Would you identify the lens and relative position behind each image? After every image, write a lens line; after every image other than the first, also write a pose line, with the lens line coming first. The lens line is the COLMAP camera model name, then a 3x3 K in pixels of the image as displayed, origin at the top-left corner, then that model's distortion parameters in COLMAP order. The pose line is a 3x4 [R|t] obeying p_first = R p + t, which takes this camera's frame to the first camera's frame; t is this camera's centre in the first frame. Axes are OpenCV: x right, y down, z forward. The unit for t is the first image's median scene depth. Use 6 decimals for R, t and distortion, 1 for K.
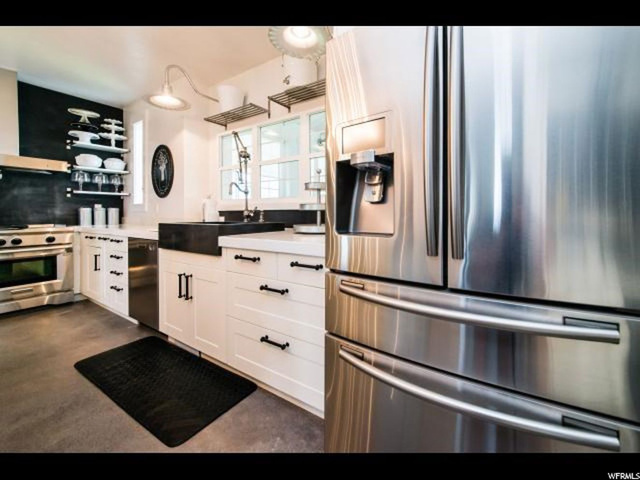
lens RADIAL K [[262.9, 0, 351.0], [0, 262.9, 213.8], [0, 0, 1]] dist [0.000373, 0.000181]
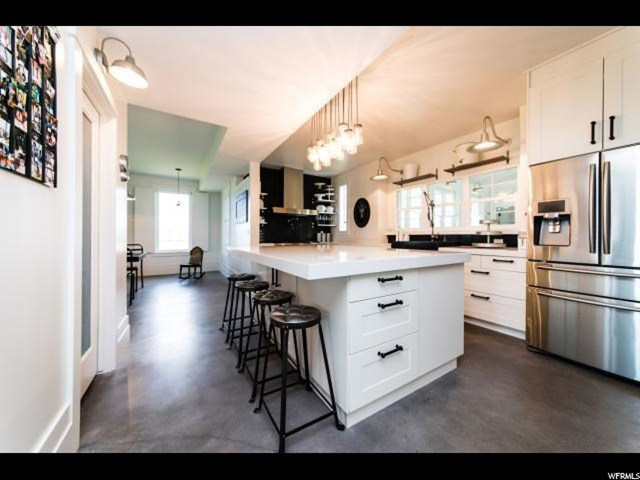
lens RADIAL K [[233.5, 0, 319.1], [0, 233.5, 234.8], [0, 0, 1]] dist [0.000745, 0.000119]
pose [[0.888283, 0.002094, -0.459292, -0.253523], [-0.005892, 0.999959, -0.006837, 0.001623], [0.459259, 0.008779, 0.888259, -0.565560]]
